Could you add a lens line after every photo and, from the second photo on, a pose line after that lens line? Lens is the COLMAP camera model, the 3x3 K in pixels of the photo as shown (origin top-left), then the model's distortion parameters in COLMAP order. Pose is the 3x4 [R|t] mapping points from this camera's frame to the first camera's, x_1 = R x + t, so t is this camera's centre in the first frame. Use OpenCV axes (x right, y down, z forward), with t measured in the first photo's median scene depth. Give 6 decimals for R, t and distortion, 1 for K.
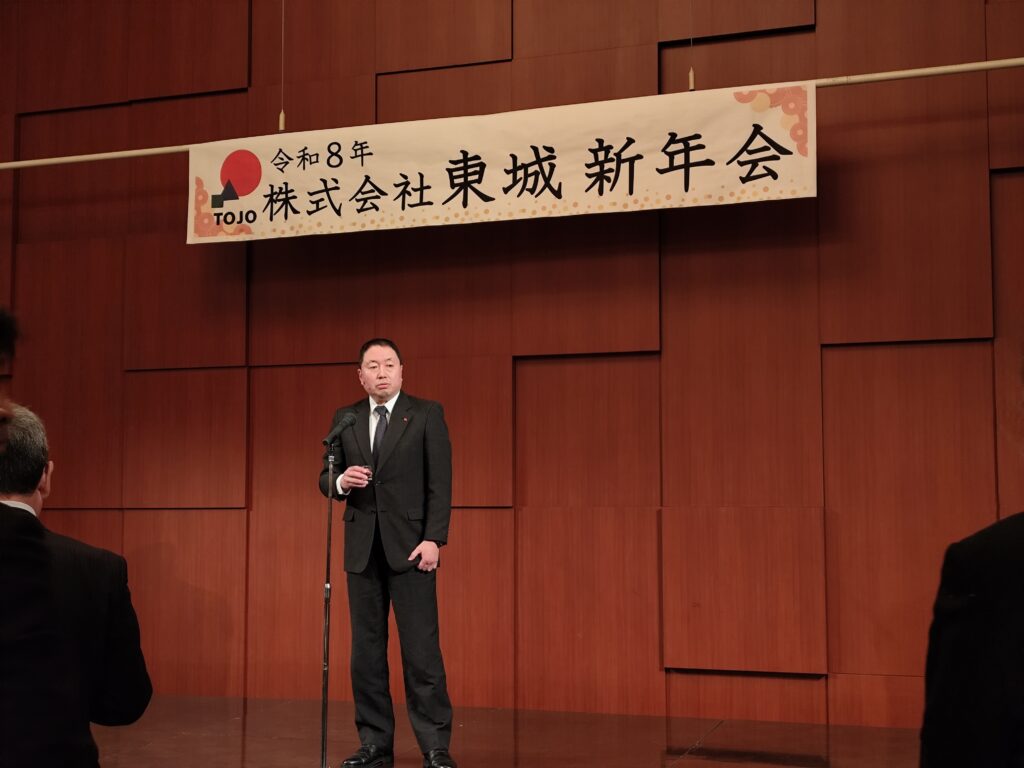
lens RADIAL K [[1396.5, 0, 518.9], [0, 1396.5, 376.3], [0, 0, 1]] dist [0.070834, 0.000000]
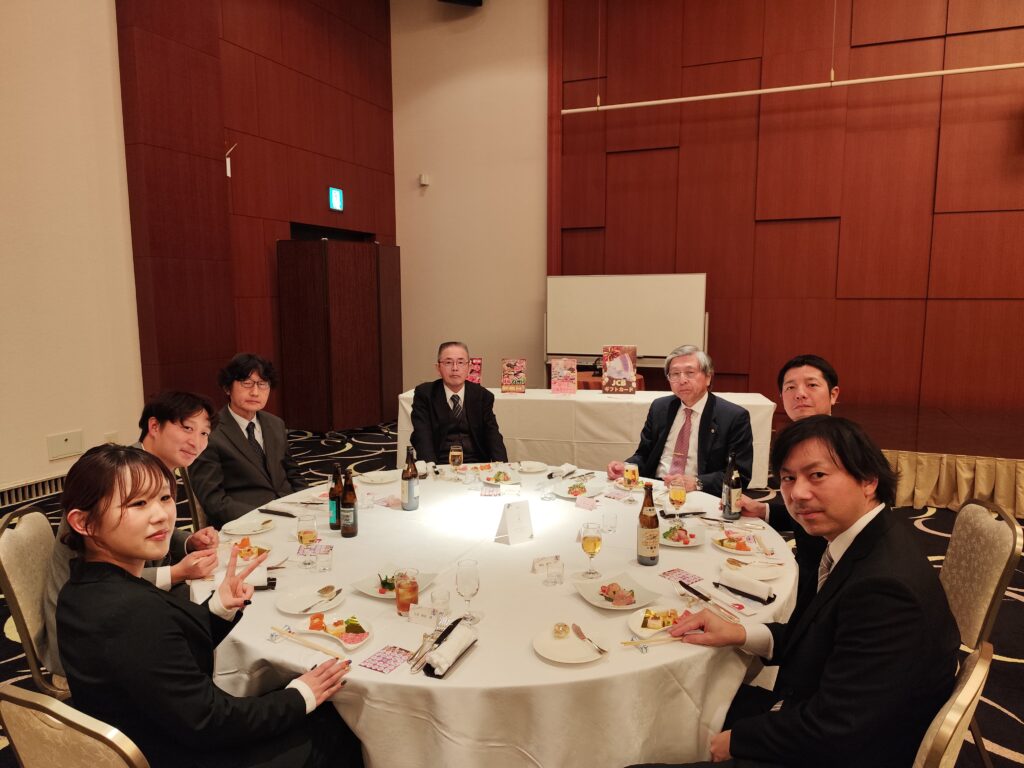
lens RADIAL K [[702.8, 0, 520.8], [0, 702.8, 386.6], [0, 0, 1]] dist [0.033244, -0.044547]
pose [[0.997711, 0.009912, -0.066894, -0.812040], [0.004723, 0.976572, 0.215138, 0.016233], [0.067459, -0.214962, 0.974290, 0.153527]]
